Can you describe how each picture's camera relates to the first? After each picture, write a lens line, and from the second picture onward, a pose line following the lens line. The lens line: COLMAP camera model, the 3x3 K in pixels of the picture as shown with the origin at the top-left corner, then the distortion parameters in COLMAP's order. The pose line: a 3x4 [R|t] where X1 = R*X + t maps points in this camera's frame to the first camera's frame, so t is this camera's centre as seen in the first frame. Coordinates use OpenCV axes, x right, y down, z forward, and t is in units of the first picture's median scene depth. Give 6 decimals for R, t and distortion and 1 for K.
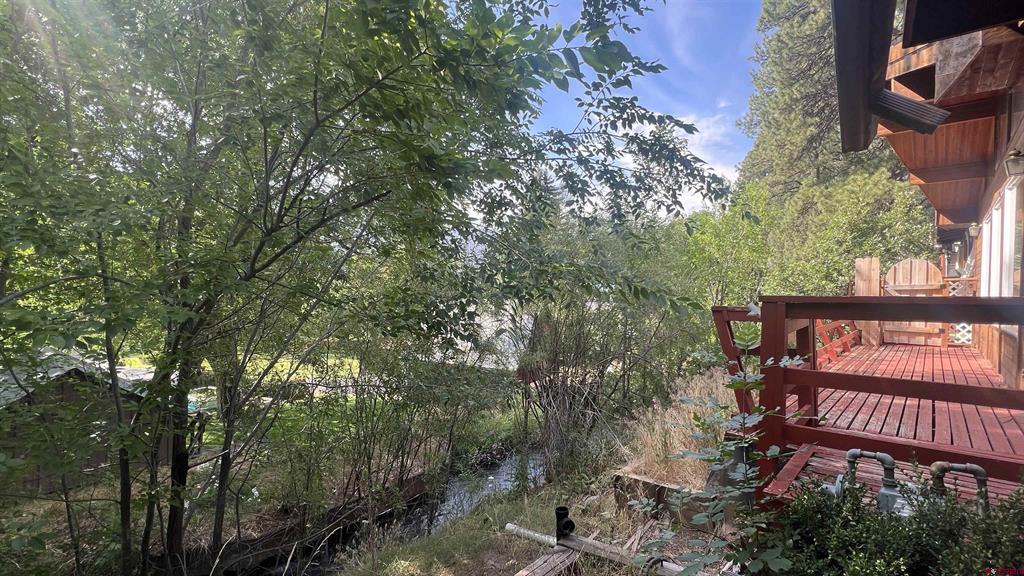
lens RADIAL K [[472.9, 0, 513.4], [0, 472.9, 291.0], [0, 0, 1]] dist [0.000724, -0.000007]
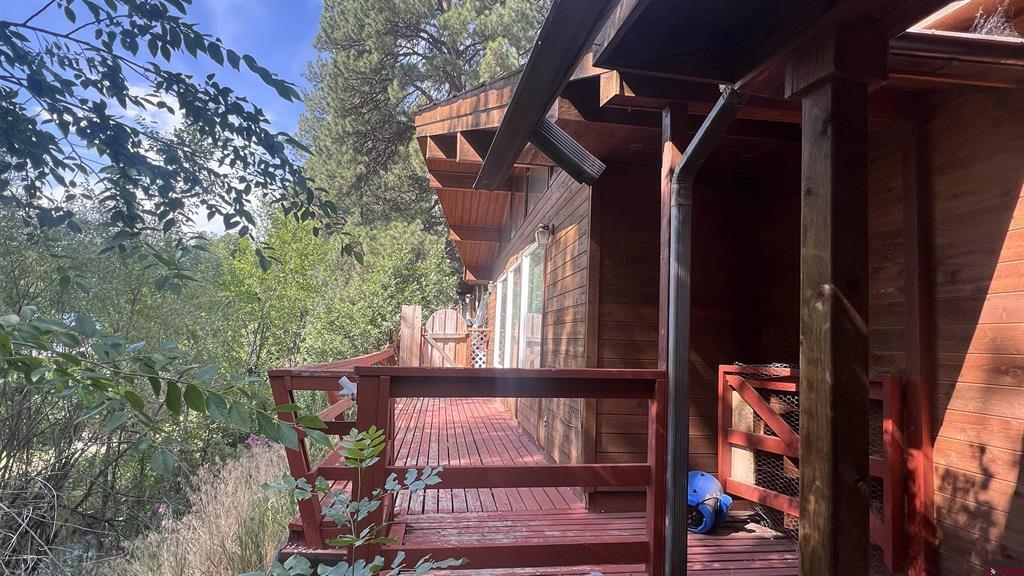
lens RADIAL K [[548.3, 0, 514.2], [0, 548.3, 294.3], [0, 0, 1]] dist [0.002108, 0.000350]
pose [[0.653233, 0.072586, 0.753669, 0.042299], [-0.023546, 0.996860, -0.075599, -0.031466], [-0.756791, 0.031638, 0.652891, 0.229871]]
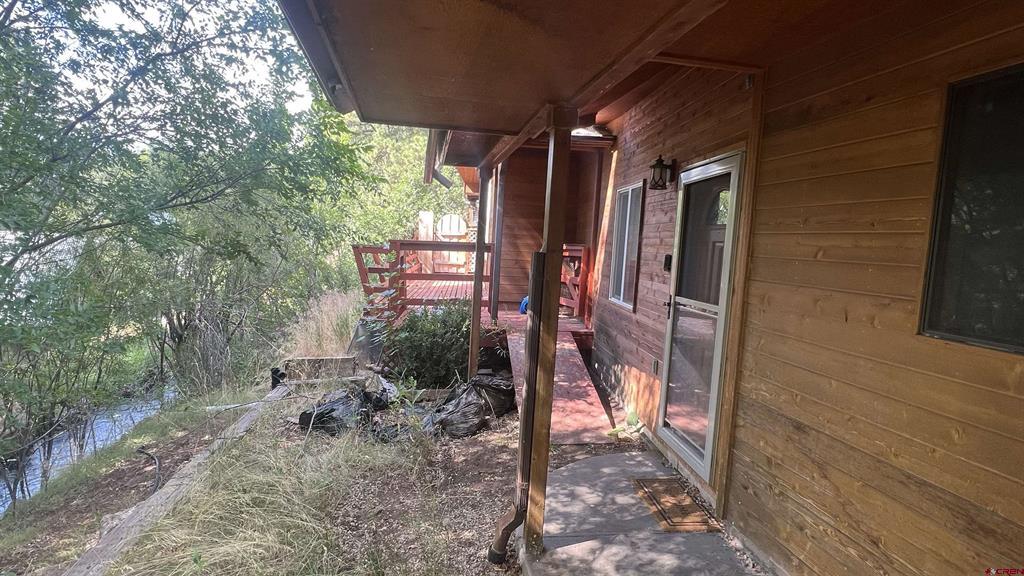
lens RADIAL K [[548.3, 0, 514.2], [0, 548.3, 294.3], [0, 0, 1]] dist [0.002108, 0.000350]
pose [[0.691054, -0.049718, 0.721091, -0.698732], [-0.038204, 0.993725, 0.105128, -0.020633], [-0.721793, -0.100198, 0.684818, -0.884881]]
